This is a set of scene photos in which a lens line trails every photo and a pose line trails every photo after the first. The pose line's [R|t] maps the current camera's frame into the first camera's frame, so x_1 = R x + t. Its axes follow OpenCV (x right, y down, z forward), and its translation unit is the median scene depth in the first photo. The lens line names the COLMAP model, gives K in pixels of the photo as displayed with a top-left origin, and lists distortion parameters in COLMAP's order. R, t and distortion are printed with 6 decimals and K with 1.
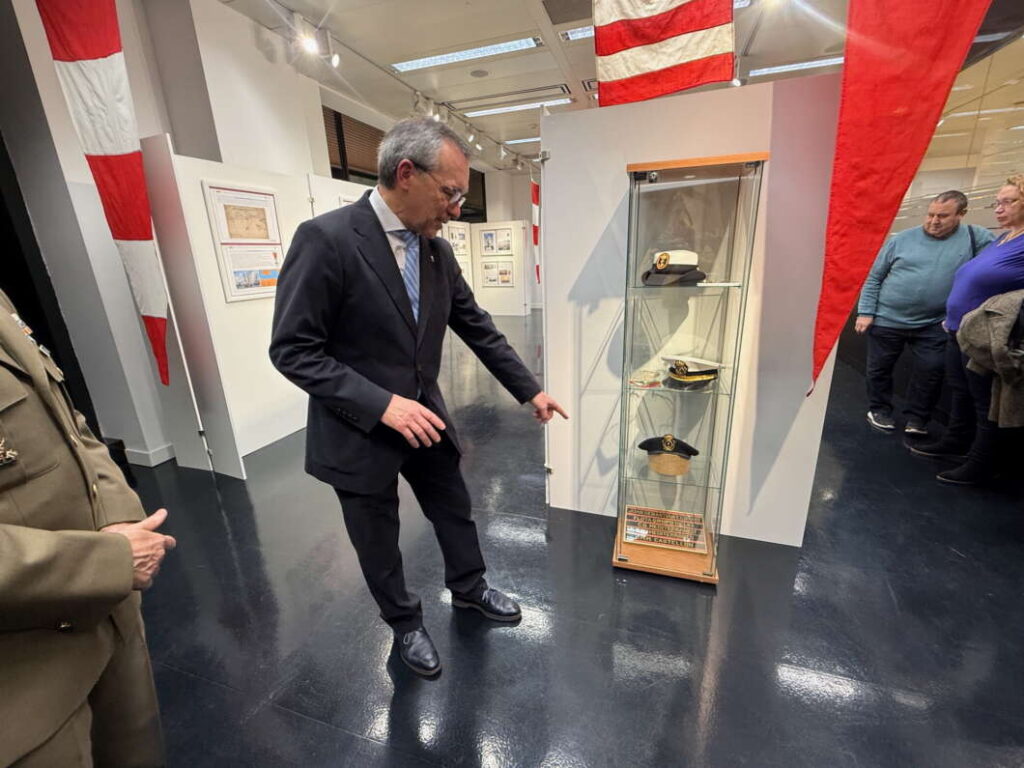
lens RADIAL K [[435.6, 0, 507.2], [0, 435.6, 385.1], [0, 0, 1]] dist [0.008379, 0.000703]
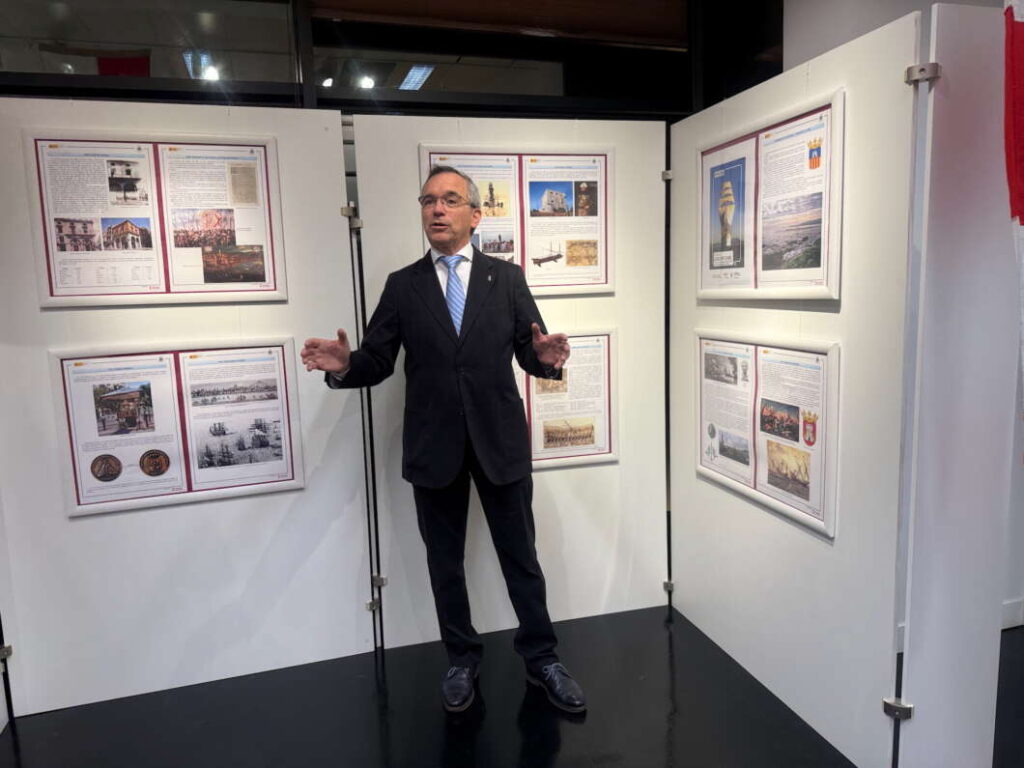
lens RADIAL K [[724.9, 0, 493.4], [0, 724.9, 384.9], [0, 0, 1]] dist [0.068925, -0.082712]
pose [[0.580362, 0.120288, -0.805426, 0.128538], [-0.219022, 0.975645, -0.012111, -0.247489], [0.784352, 0.183435, 0.592573, 0.789720]]
